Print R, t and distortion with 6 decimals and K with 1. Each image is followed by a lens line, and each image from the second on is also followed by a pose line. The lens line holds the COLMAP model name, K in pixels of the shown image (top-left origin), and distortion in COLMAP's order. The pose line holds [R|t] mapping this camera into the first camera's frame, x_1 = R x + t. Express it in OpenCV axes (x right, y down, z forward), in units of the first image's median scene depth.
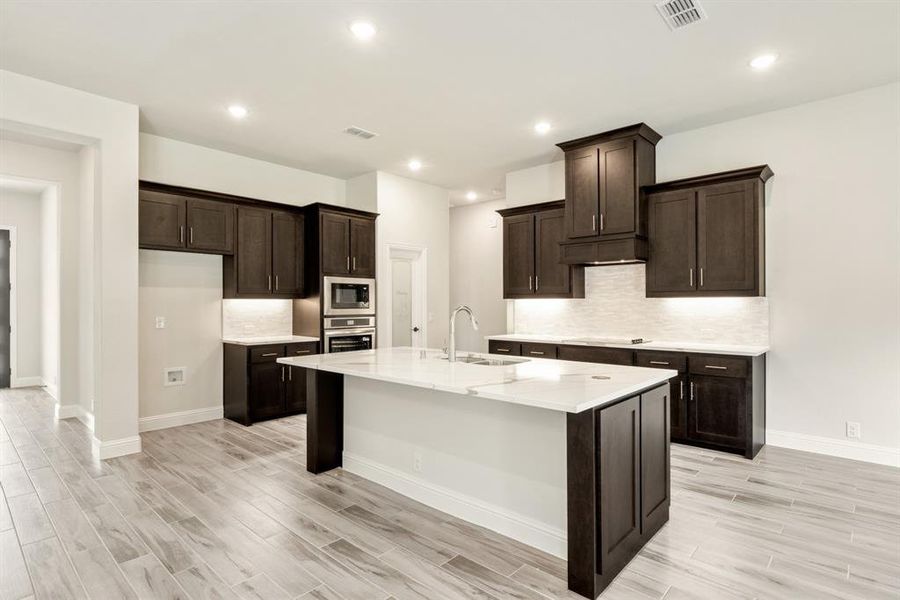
lens RADIAL K [[457.5, 0, 450.9], [0, 457.5, 303.2], [0, 0, 1]] dist [-0.003291, -0.002419]
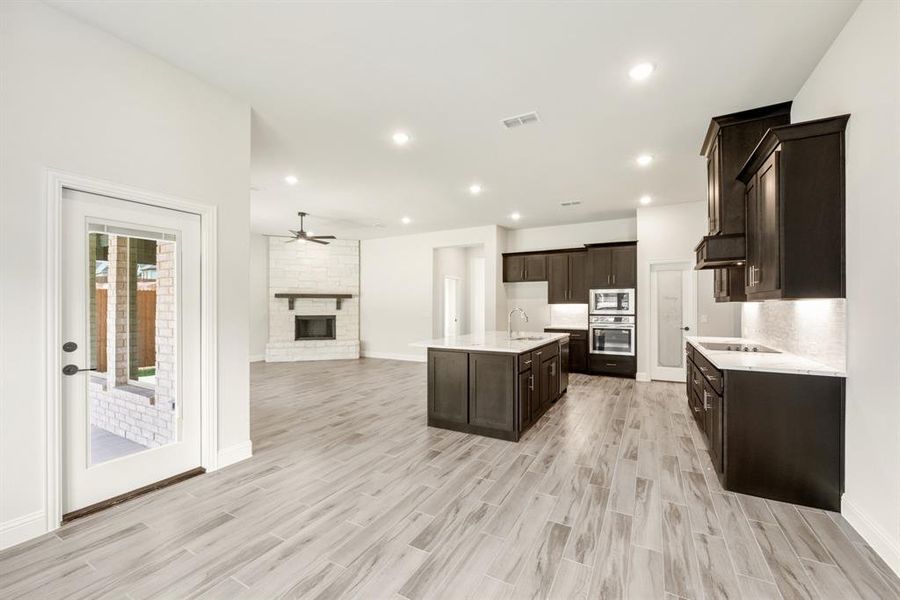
lens RADIAL K [[361.3, 0, 452.4], [0, 361.3, 303.7], [0, 0, 1]] dist [-0.001647, -0.000624]
pose [[0.238497, -0.006226, -0.971123, 1.002952], [0.000600, 0.999980, -0.006263, -0.002140], [0.971143, 0.000911, 0.238496, 0.288206]]
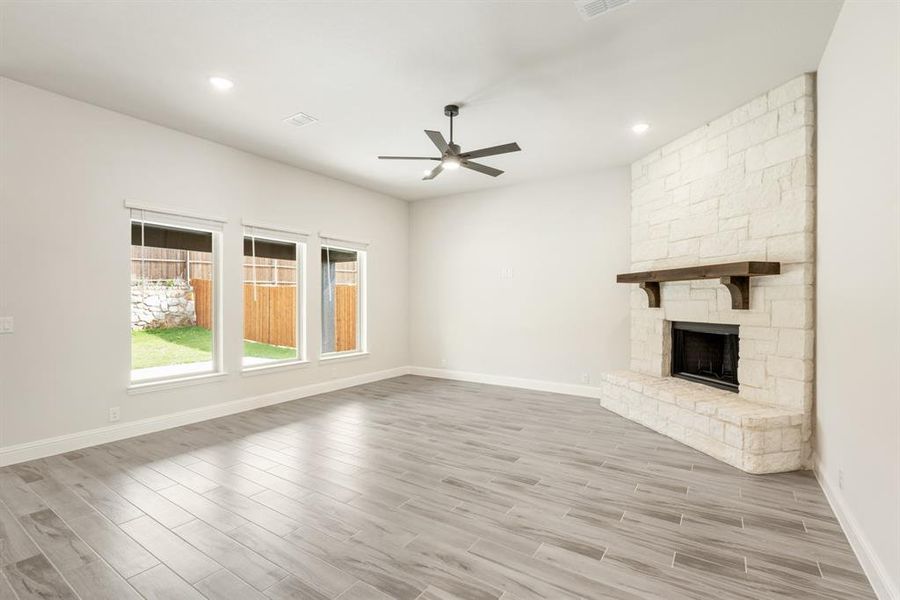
lens RADIAL K [[414.2, 0, 442.6], [0, 414.2, 302.9], [0, 0, 1]] dist [-0.003086, -0.000370]
pose [[-0.989661, 0.007117, -0.143251, -0.488799], [0.006352, 0.999963, 0.005800, -0.002289], [0.143287, 0.004830, -0.989669, 0.880680]]
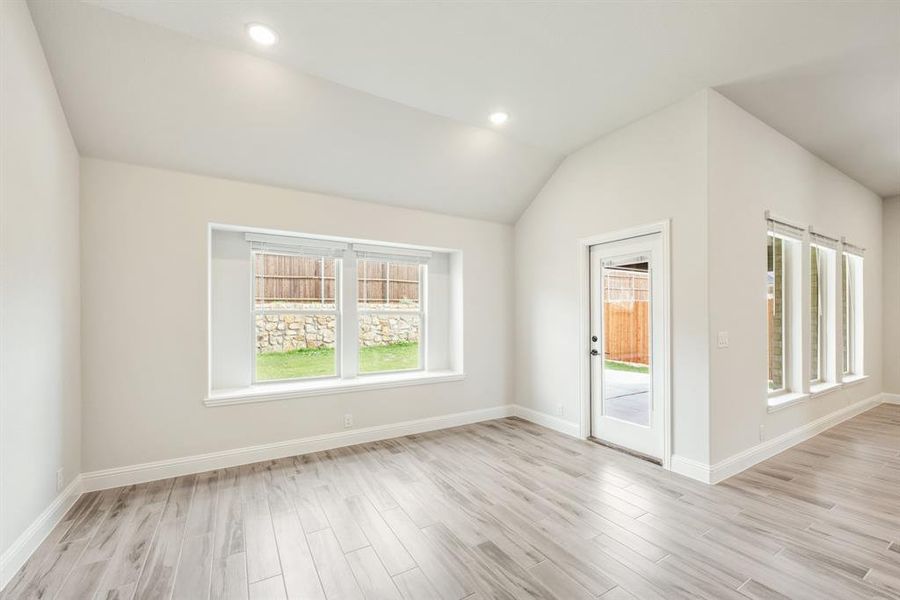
lens RADIAL K [[369.0, 0, 452.5], [0, 369.0, 315.8], [0, 0, 1]] dist [-0.009457, -0.000227]
pose [[-0.960055, -0.001417, 0.279809, 0.477441], [-0.000864, 0.999997, 0.002099, -0.001297], [-0.279811, 0.001774, -0.960053, 0.807092]]
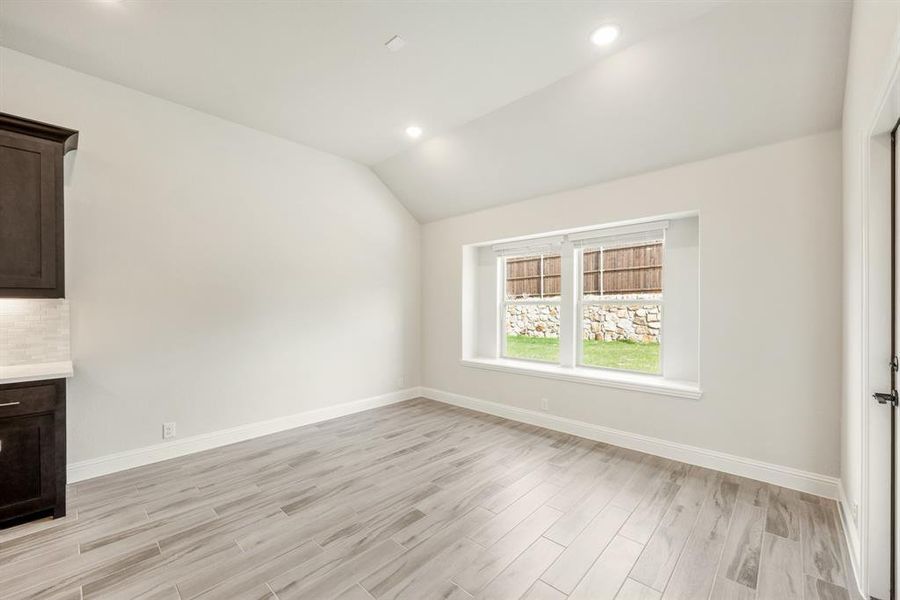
lens RADIAL K [[361.3, 0, 449.0], [0, 361.3, 308.6], [0, 0, 1]] dist [-0.001647, -0.000624]
pose [[0.010992, -0.006036, 0.999921, 0.065725], [0.000943, 0.999981, 0.006026, -0.000350], [-0.999939, 0.000877, 0.010997, 0.305007]]
